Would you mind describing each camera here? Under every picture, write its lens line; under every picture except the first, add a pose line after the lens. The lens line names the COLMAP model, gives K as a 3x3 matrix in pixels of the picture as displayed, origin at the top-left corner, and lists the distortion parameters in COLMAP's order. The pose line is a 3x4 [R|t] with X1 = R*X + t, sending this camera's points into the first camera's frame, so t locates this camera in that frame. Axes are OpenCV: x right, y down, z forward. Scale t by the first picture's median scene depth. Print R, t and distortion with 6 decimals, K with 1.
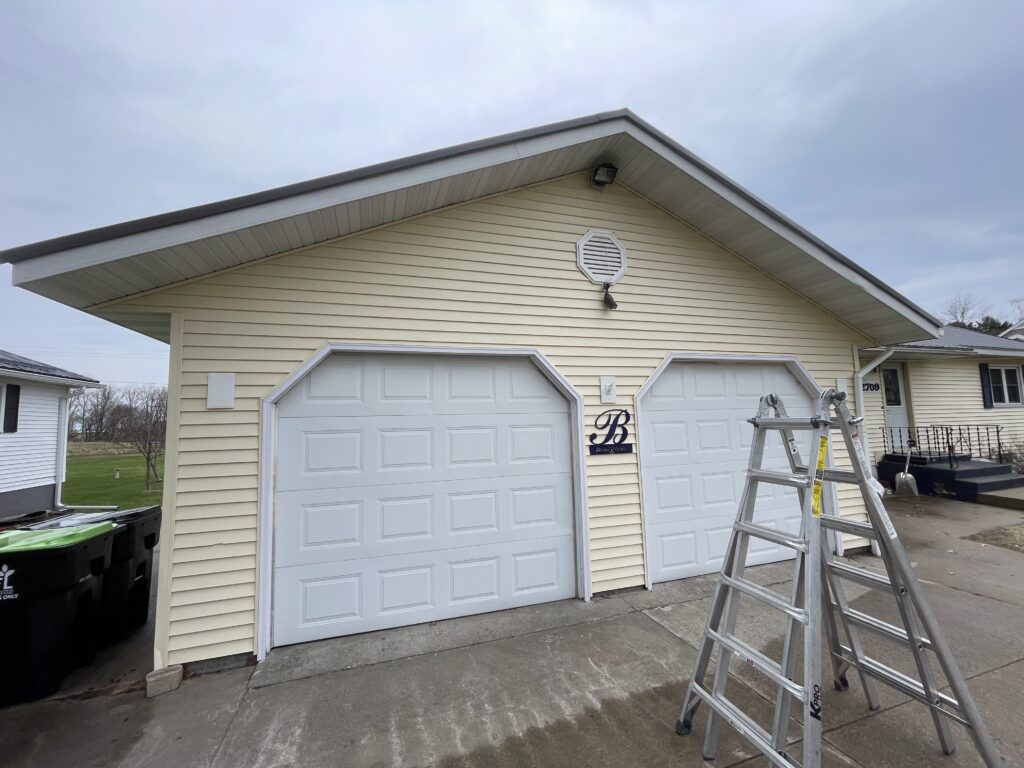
lens RADIAL K [[410.5, 0, 514.2], [0, 410.5, 386.7], [0, 0, 1]] dist [-0.005053, 0.000402]
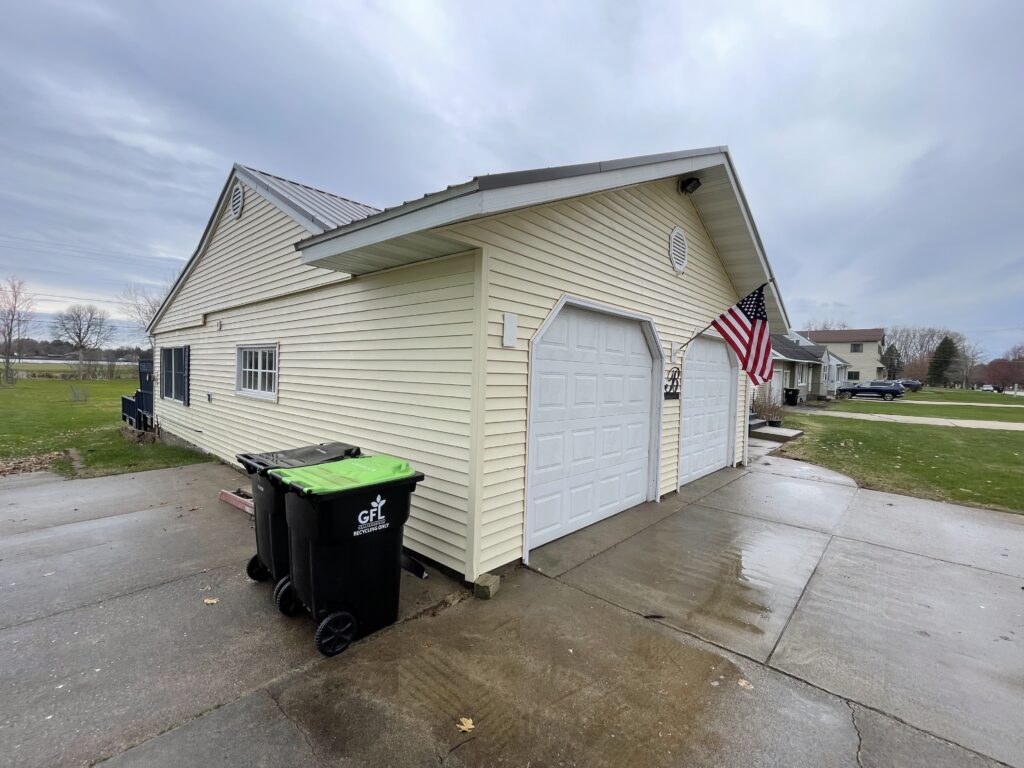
lens RADIAL K [[447.9, 0, 513.2], [0, 447.9, 383.7], [0, 0, 1]] dist [-0.003488, 0.000906]
pose [[0.856939, 0.048579, 0.513123, -1.050406], [-0.111395, 0.989475, 0.092357, 0.033432], [-0.503235, -0.136304, 0.853332, -0.009220]]
